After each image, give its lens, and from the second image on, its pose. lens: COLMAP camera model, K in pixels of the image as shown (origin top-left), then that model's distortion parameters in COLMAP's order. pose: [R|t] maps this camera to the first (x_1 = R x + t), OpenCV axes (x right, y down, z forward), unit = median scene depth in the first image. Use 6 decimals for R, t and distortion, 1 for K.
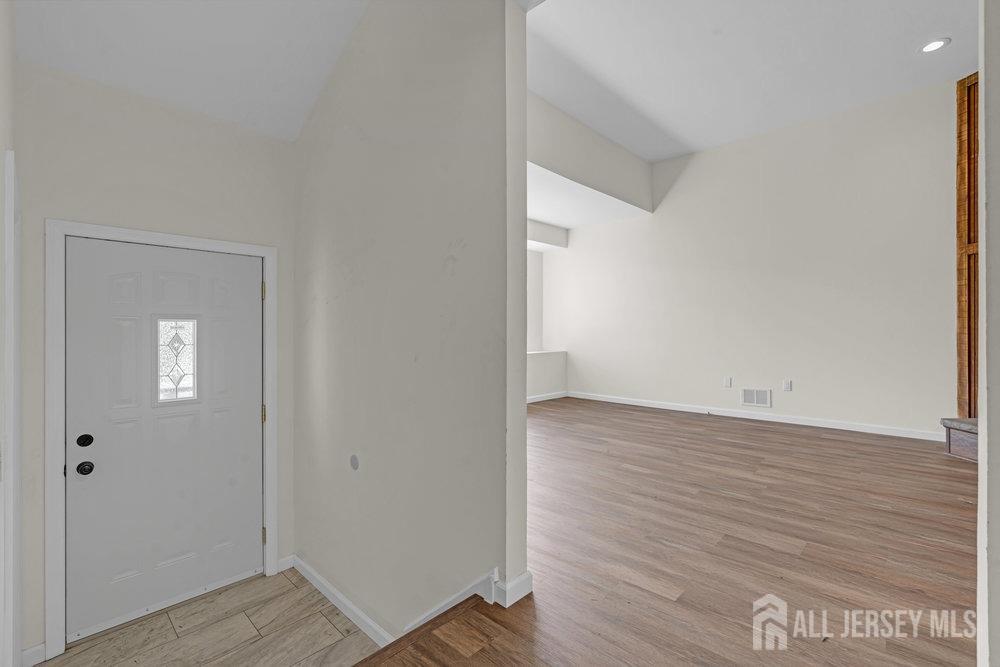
lens RADIAL K [[442.9, 0, 496.6], [0, 442.9, 329.9], [0, 0, 1]] dist [-0.000886, -0.000162]
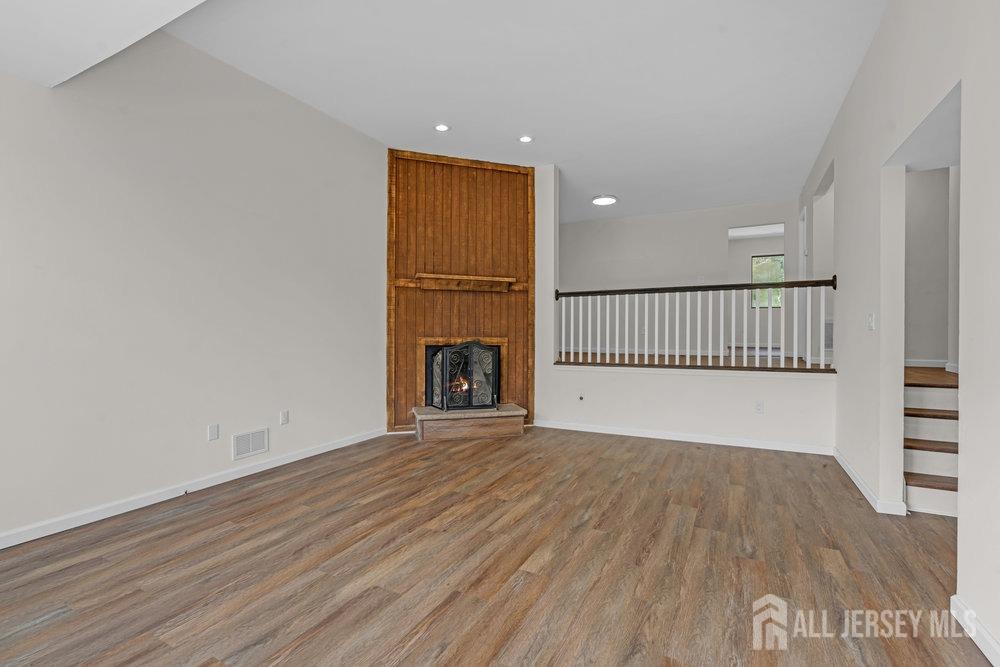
lens RADIAL K [[450.9, 0, 503.7], [0, 450.9, 331.9], [0, 0, 1]] dist [-0.009767, 0.000147]
pose [[-0.280793, -0.004232, 0.959759, -0.307259], [-0.004800, 0.999984, 0.003005, -0.043751], [-0.959756, -0.003763, -0.280809, 1.103657]]
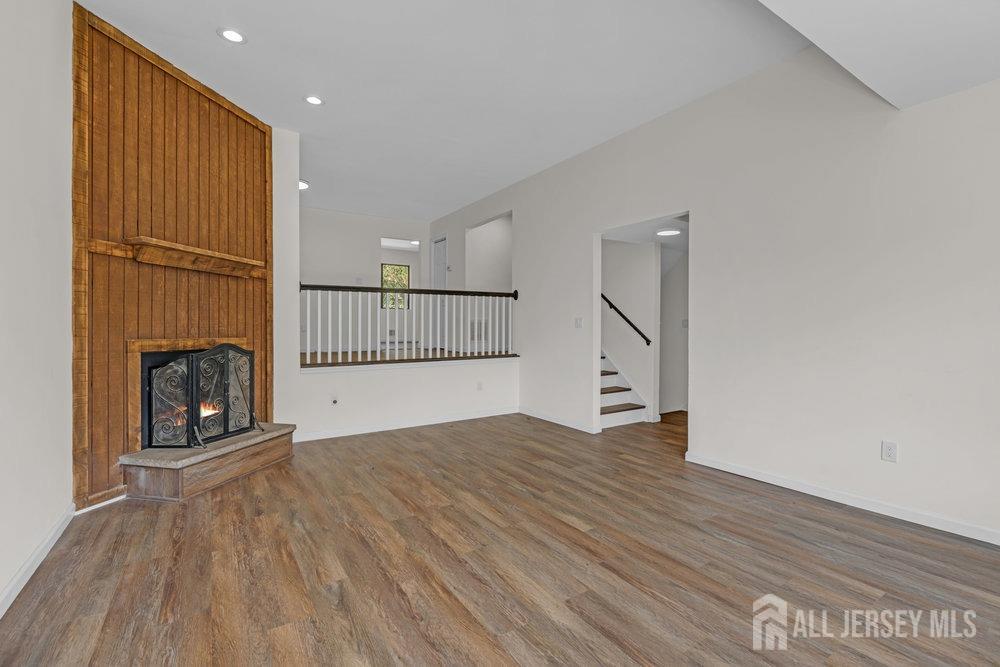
lens RADIAL K [[446.3, 0, 500.0], [0, 446.3, 333.5], [0, 0, 1]] dist [-0.010582, -0.000008]
pose [[-0.974384, -0.003942, 0.224855, 0.235806], [-0.001698, 0.999947, 0.010173, -0.043617], [-0.224884, 0.009531, -0.974339, 1.623699]]
